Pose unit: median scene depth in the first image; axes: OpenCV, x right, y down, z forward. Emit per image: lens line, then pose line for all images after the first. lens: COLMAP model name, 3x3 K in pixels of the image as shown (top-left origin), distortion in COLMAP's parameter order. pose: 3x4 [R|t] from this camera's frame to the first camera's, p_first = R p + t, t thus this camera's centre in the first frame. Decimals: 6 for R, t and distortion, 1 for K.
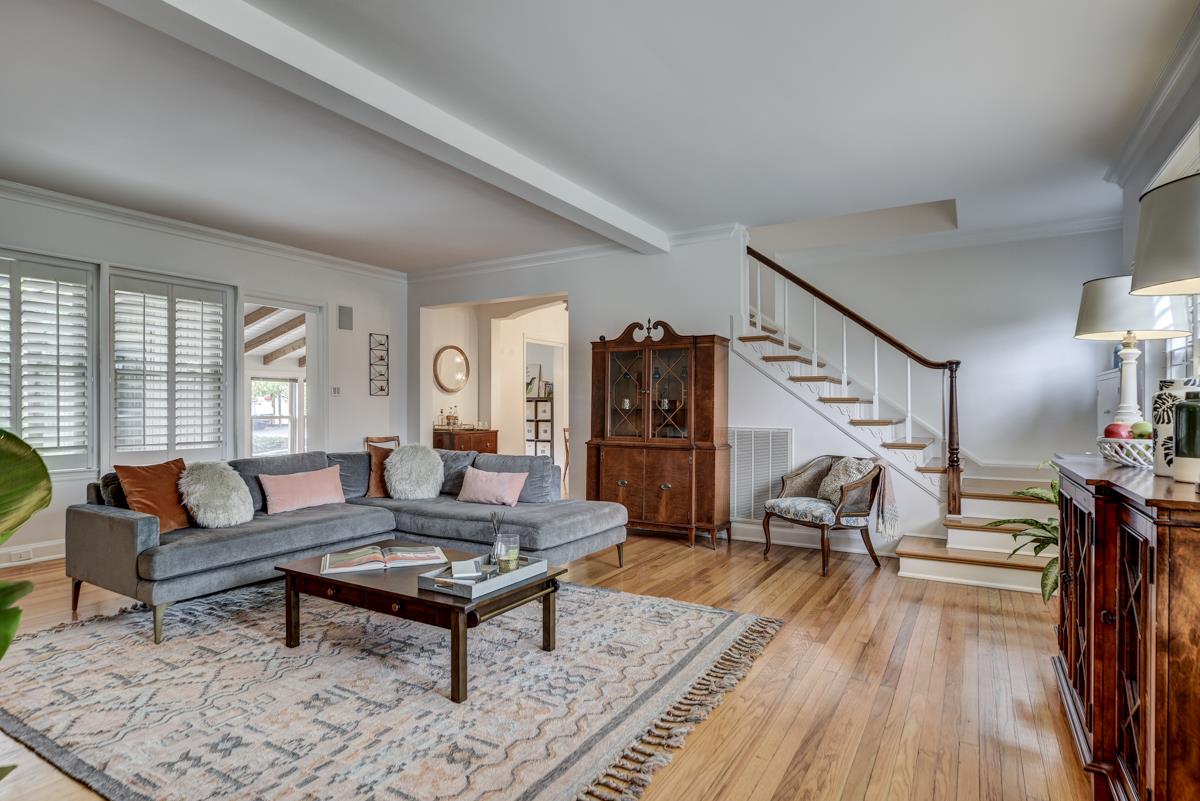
lens RADIAL K [[627.4, 0, 600.0], [0, 627.4, 400.5], [0, 0, 1]] dist [-0.001969, 0.000919]
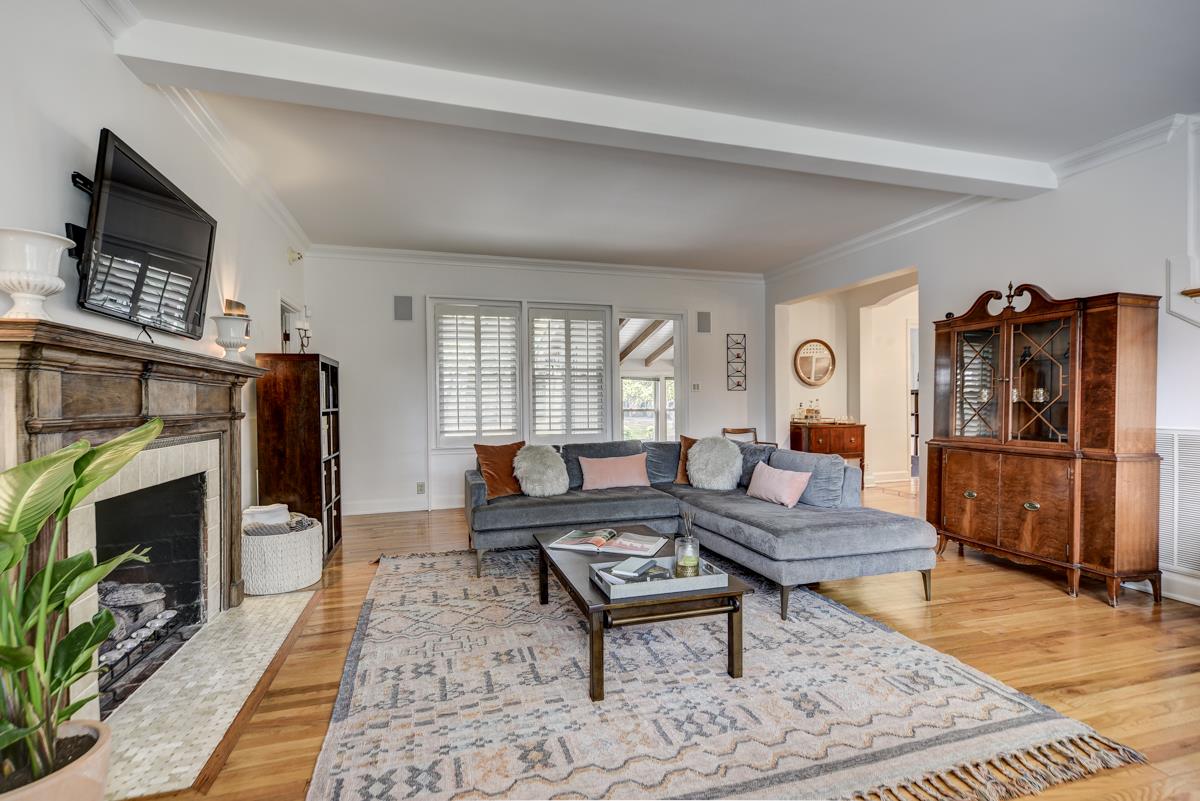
lens RADIAL K [[561.7, 0, 600.0], [0, 561.7, 400.5], [0, 0, 1]] dist [0.000316, 0.000859]
pose [[0.740260, -0.005540, -0.672298, 0.177935], [0.012540, 0.999906, 0.005569, 0.001944], [0.672204, -0.012553, 0.740260, 0.167294]]
